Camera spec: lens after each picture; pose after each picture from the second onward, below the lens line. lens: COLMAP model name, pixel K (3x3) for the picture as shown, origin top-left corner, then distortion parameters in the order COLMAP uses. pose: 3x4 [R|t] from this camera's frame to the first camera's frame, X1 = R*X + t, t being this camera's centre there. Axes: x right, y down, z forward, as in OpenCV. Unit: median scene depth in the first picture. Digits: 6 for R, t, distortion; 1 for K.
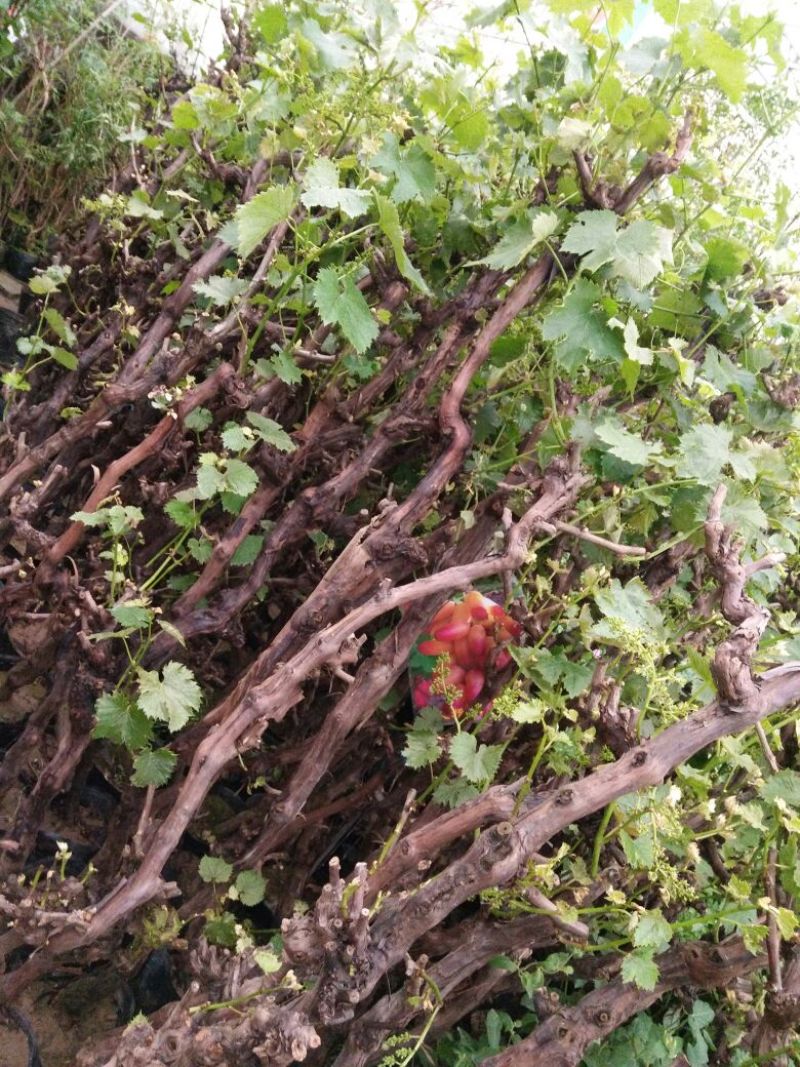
lens RADIAL K [[856.9, 0, 401.5], [0, 856.9, 539.9], [0, 0, 1]] dist [0.069508, -0.096594]
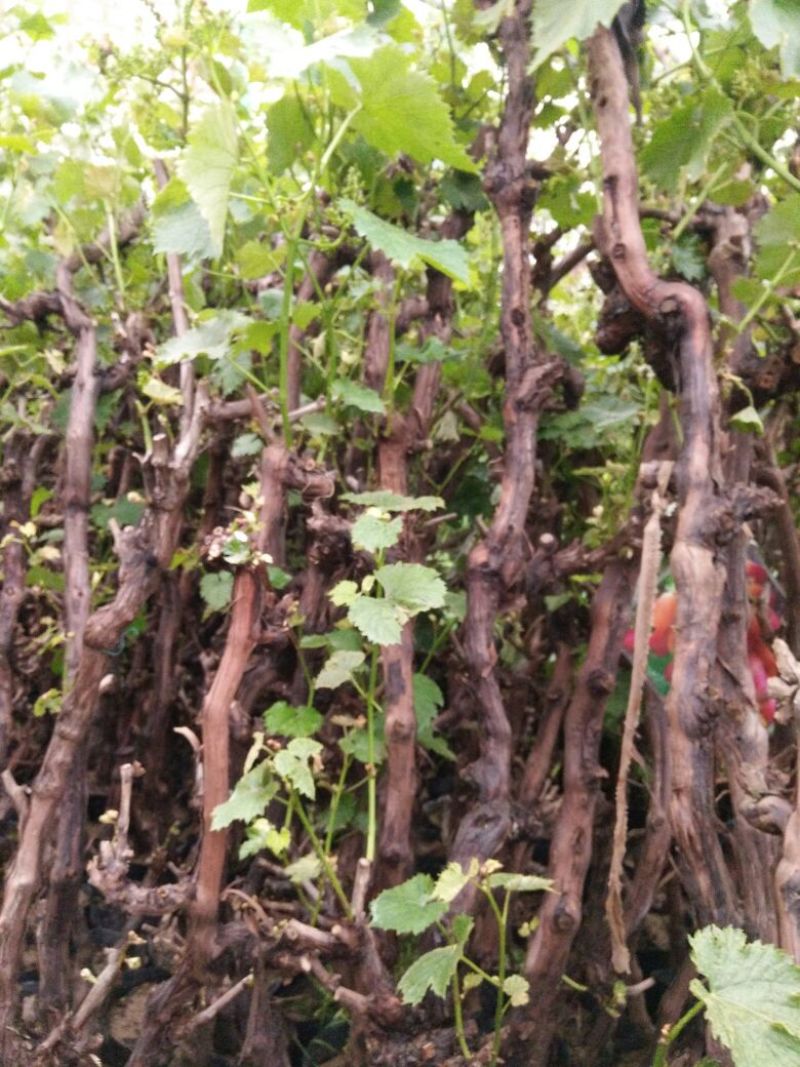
lens RADIAL K [[856.9, 0, 394.4], [0, 856.9, 533.9], [0, 0, 1]] dist [0.069508, -0.096594]
pose [[0.800441, -0.579051, 0.154899, -0.253648], [0.593115, 0.802487, -0.065030, -0.065916], [-0.086649, 0.143926, 0.985788, 0.406906]]
